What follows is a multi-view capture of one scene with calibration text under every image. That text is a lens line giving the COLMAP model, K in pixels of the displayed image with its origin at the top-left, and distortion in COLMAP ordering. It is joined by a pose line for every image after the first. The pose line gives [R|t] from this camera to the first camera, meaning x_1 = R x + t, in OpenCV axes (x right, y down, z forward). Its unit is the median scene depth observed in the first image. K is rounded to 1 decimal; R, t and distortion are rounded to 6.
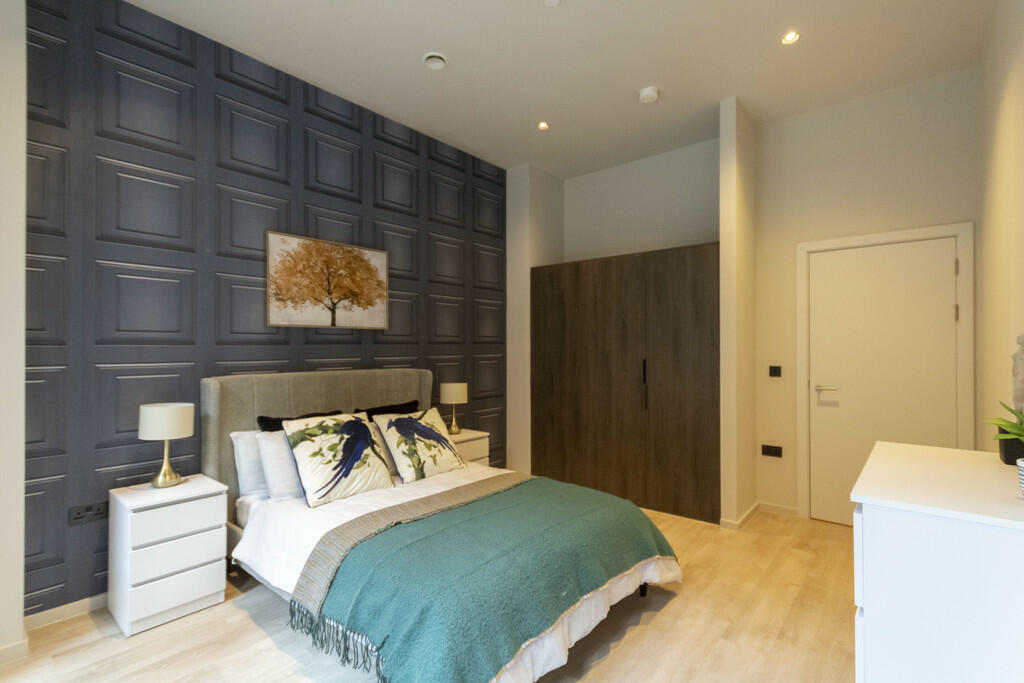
lens RADIAL K [[479.0, 0, 520.3], [0, 479.0, 348.6], [0, 0, 1]] dist [0.000122, 0.000092]
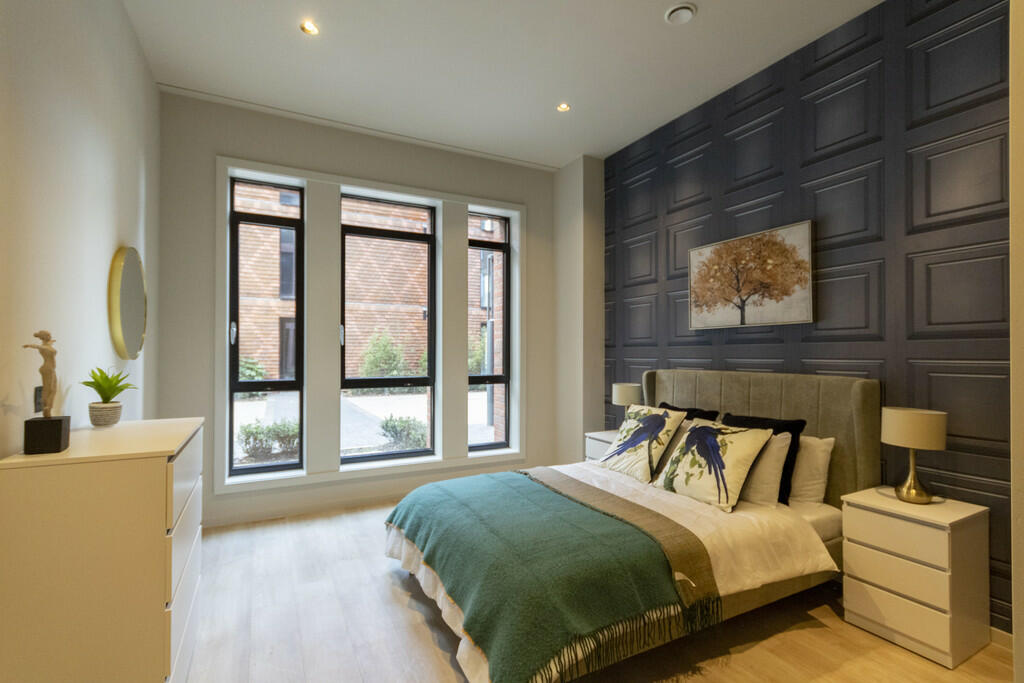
lens RADIAL K [[479.0, 0, 520.3], [0, 479.0, 348.6], [0, 0, 1]] dist [0.000122, 0.000092]
pose [[-0.372639, -0.019175, -0.927778, 0.642508], [-0.014237, 0.999787, -0.014945, 0.019867], [0.927867, 0.007640, -0.372833, 0.940890]]
